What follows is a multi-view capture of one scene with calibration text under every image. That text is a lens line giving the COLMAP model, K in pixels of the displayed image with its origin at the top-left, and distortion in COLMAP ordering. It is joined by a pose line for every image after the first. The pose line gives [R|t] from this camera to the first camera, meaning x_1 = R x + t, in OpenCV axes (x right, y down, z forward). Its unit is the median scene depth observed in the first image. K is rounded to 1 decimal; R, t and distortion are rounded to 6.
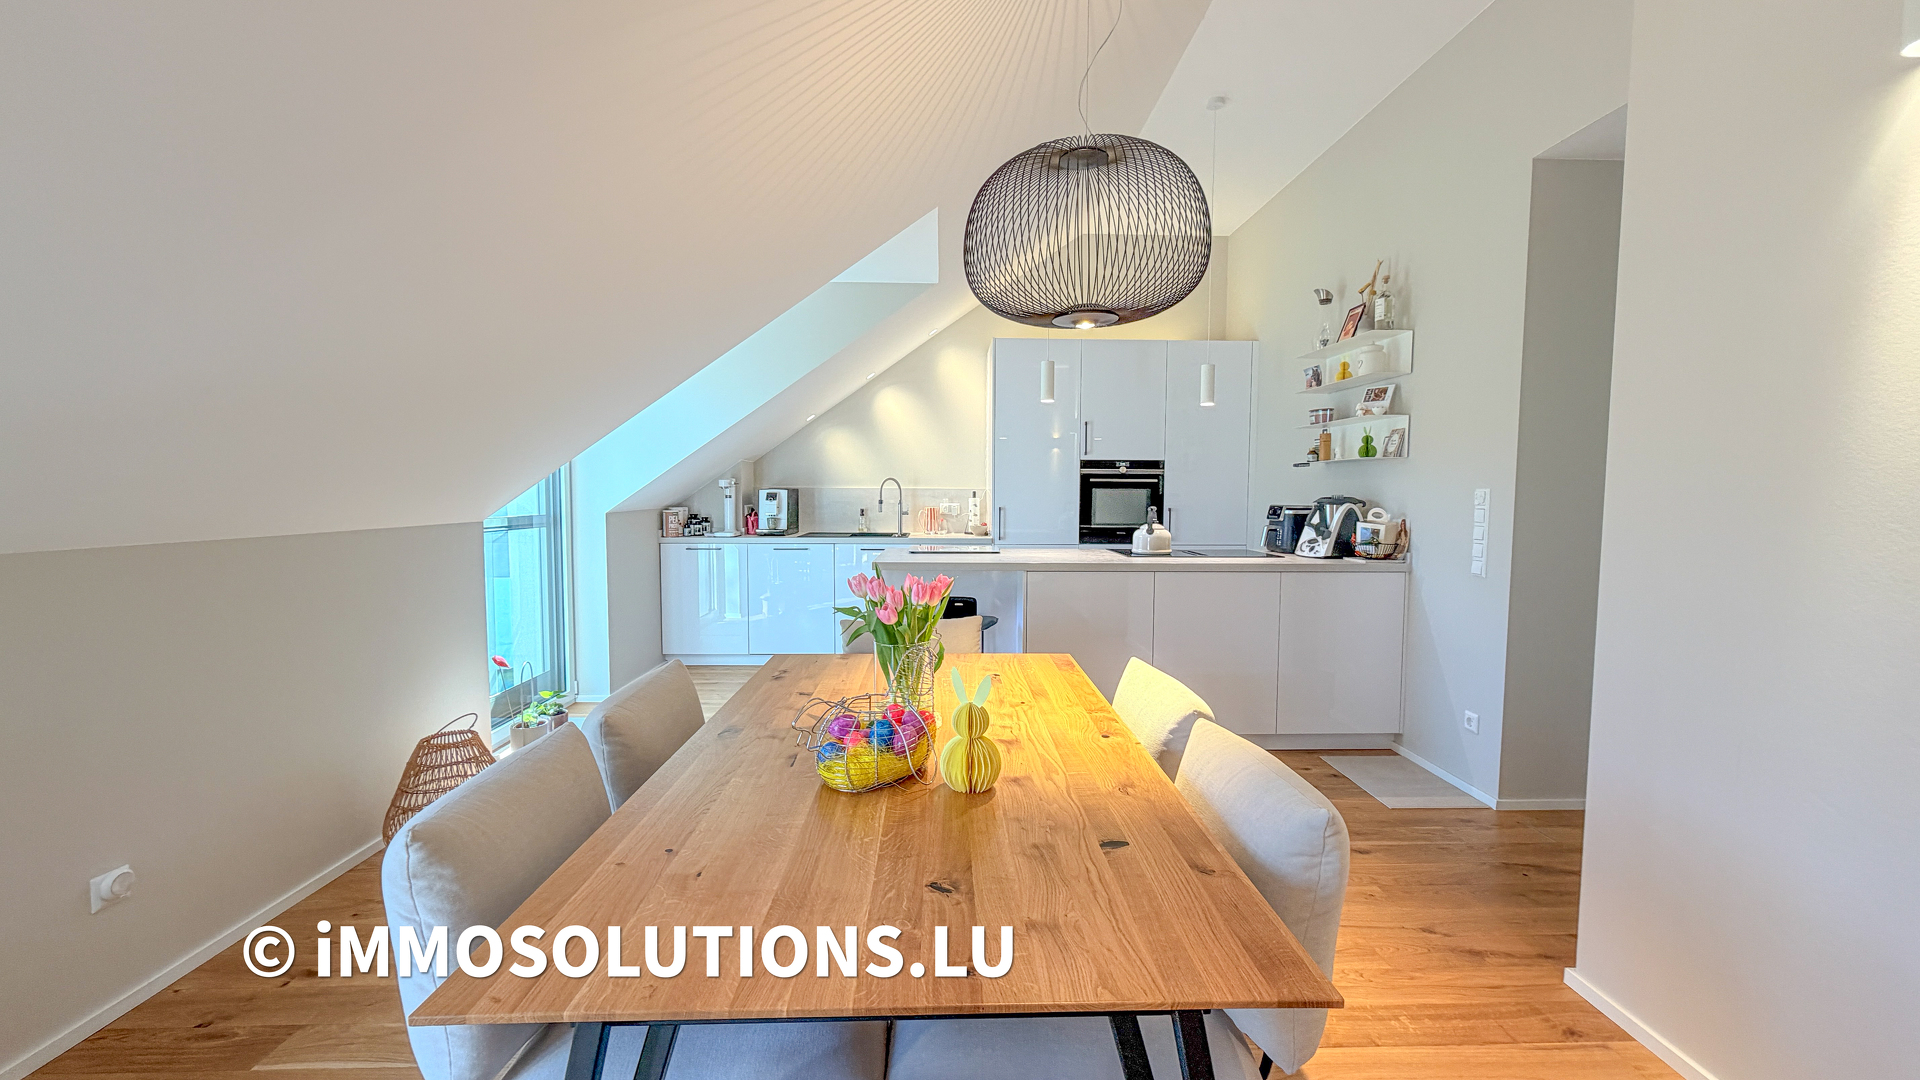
lens RADIAL K [[764.3, 0, 965.4], [0, 764.3, 539.9], [0, 0, 1]] dist [0.000647, 0.000379]
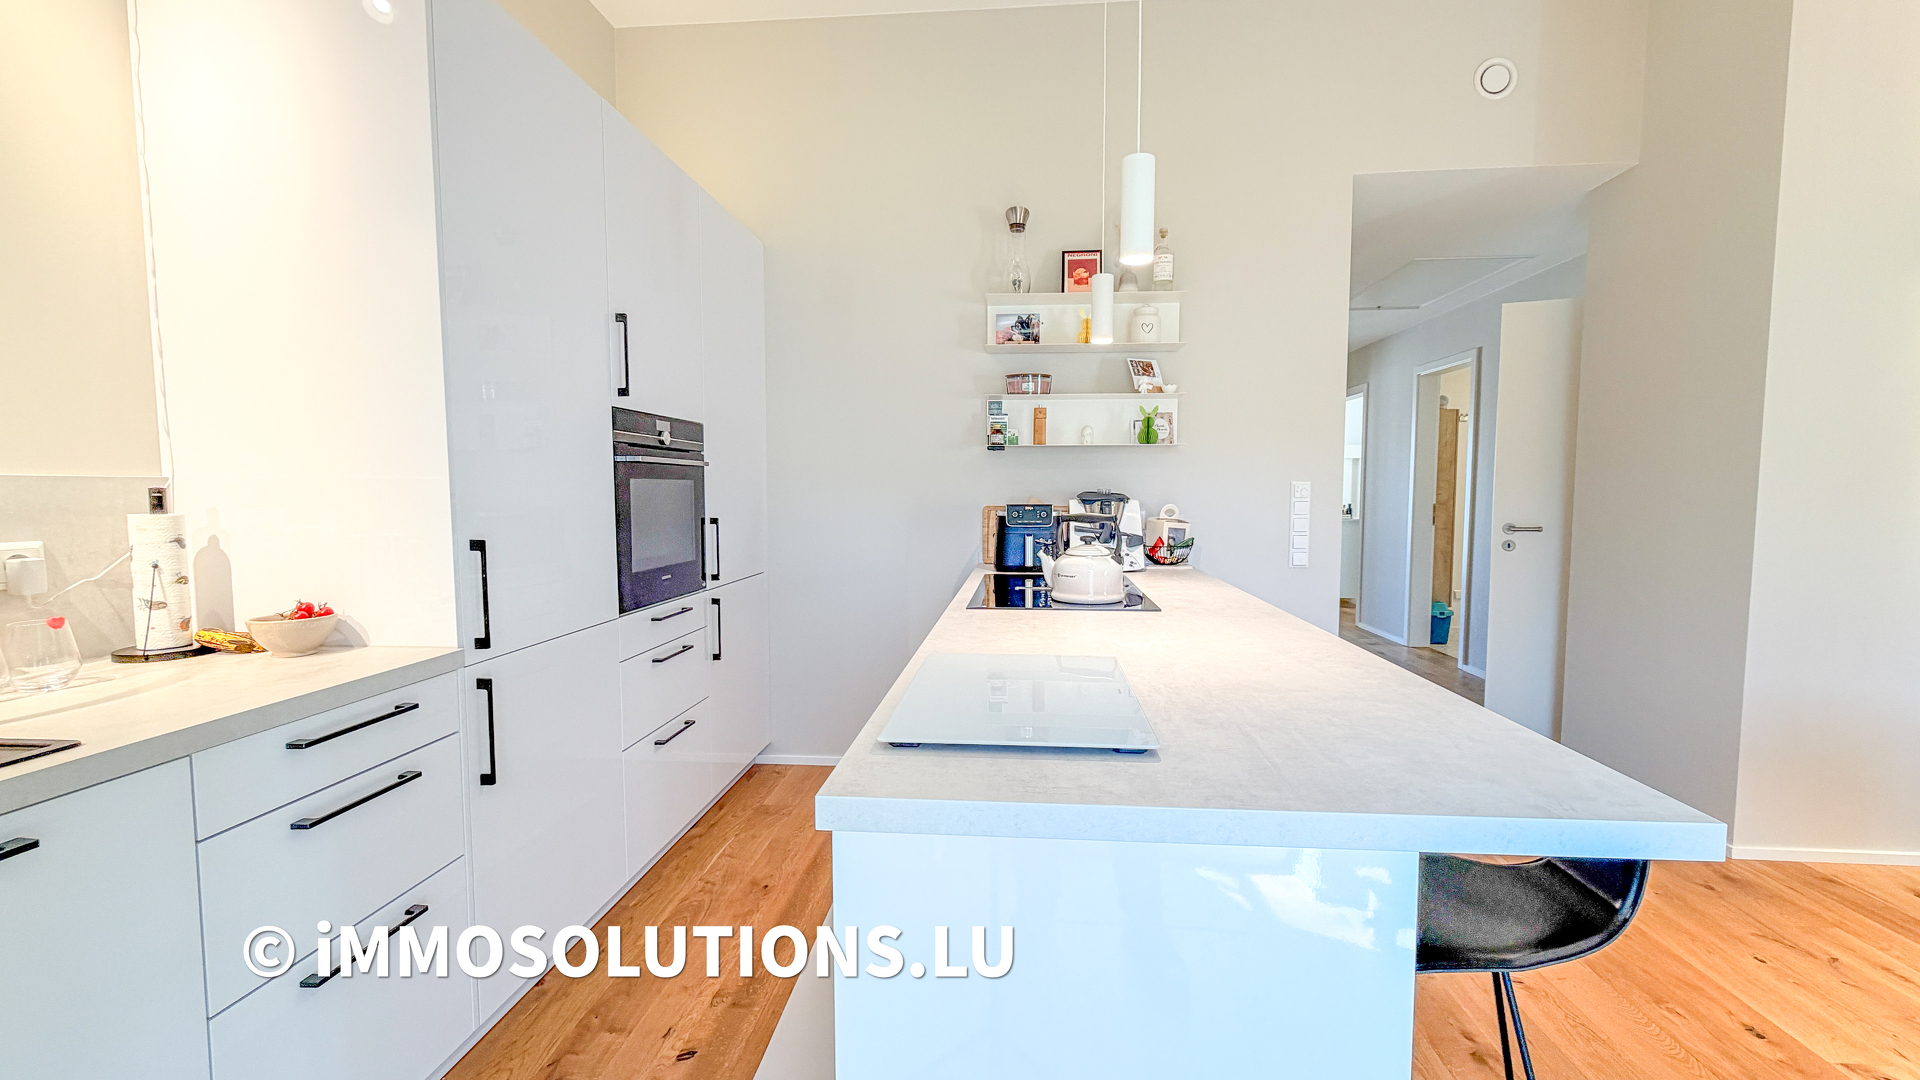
lens RADIAL K [[764.3, 0, 965.4], [0, 764.3, 539.9], [0, 0, 1]] dist [0.000647, 0.000379]
pose [[0.116610, -0.074247, 0.990399, -0.311861], [0.064516, 0.995662, 0.067045, -0.069368], [-0.991080, 0.056078, 0.120895, 1.057850]]
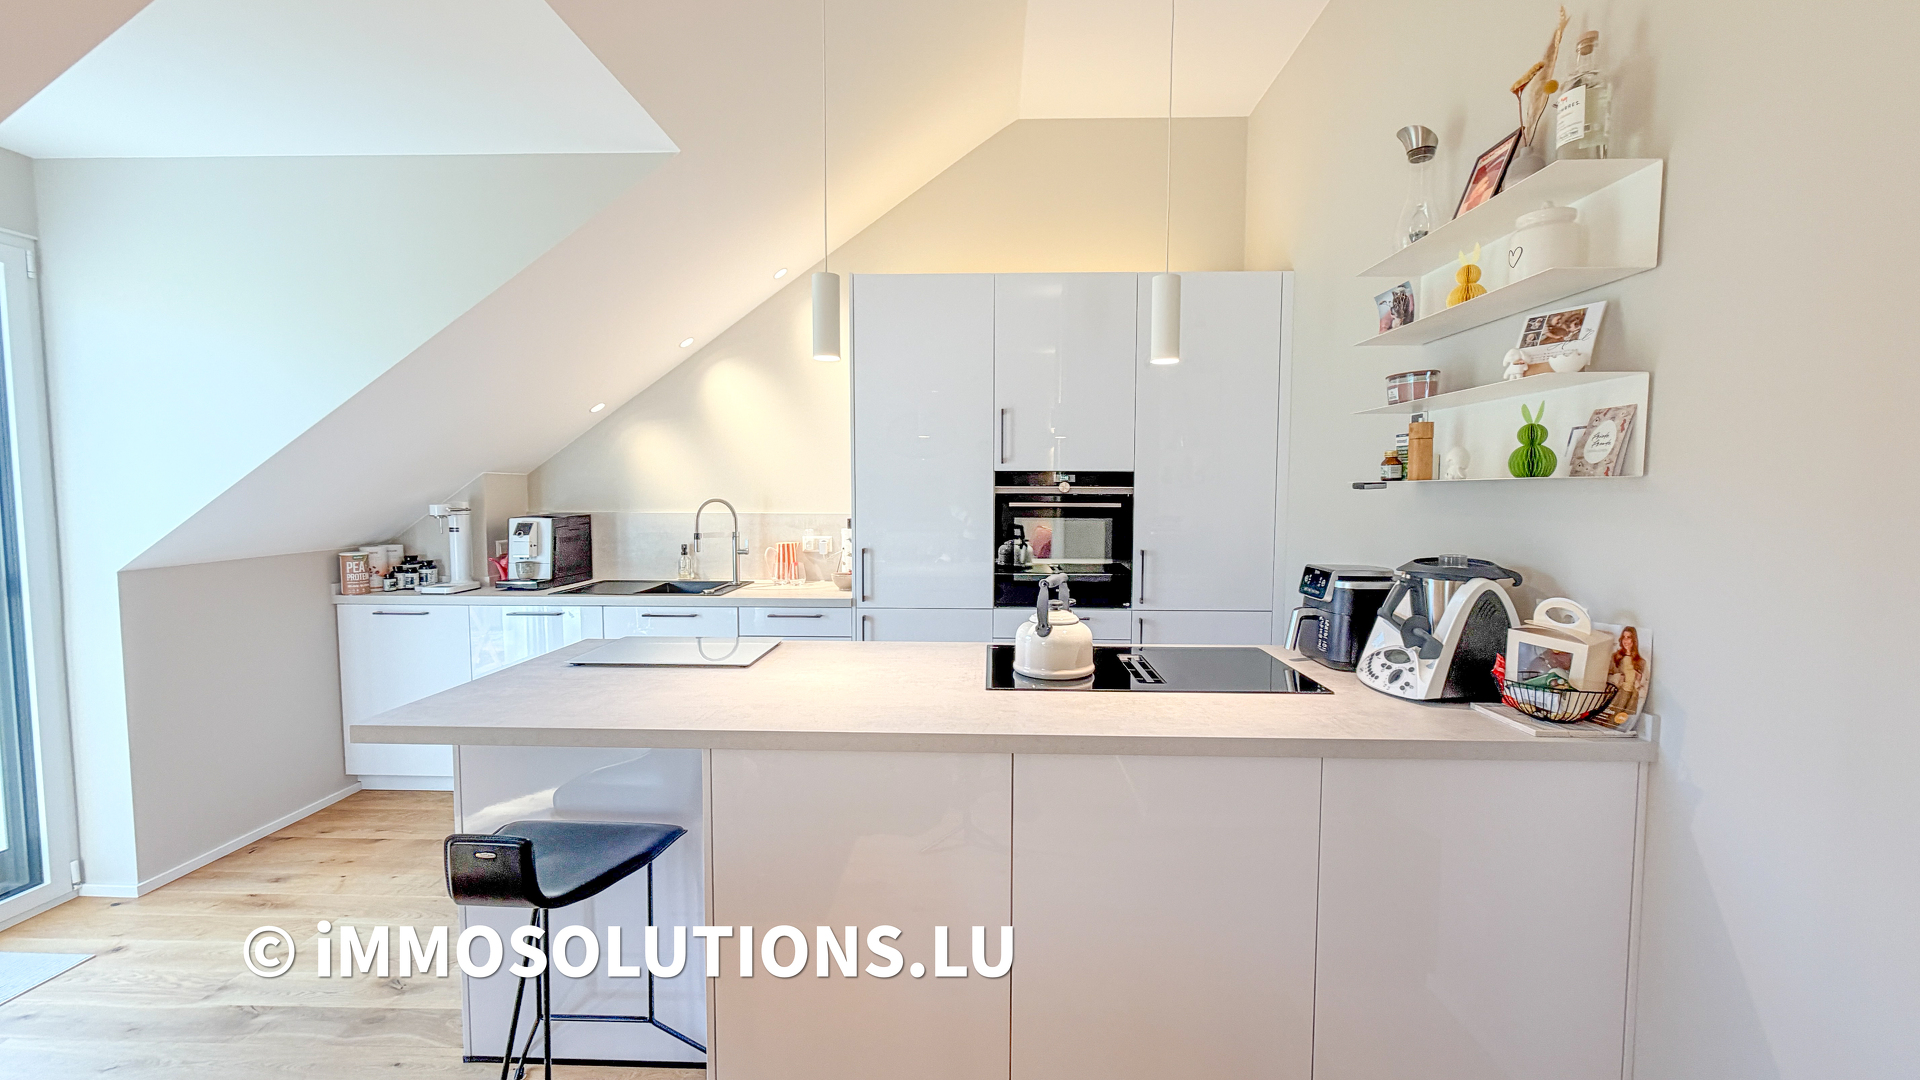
lens RADIAL K [[764.3, 0, 965.4], [0, 764.3, 539.9], [0, 0, 1]] dist [0.000647, 0.000379]
pose [[0.998155, 0.001806, -0.060683, 0.226118], [-0.001771, 0.999998, 0.000631, -0.068727], [0.060684, -0.000523, 0.998157, 0.531789]]
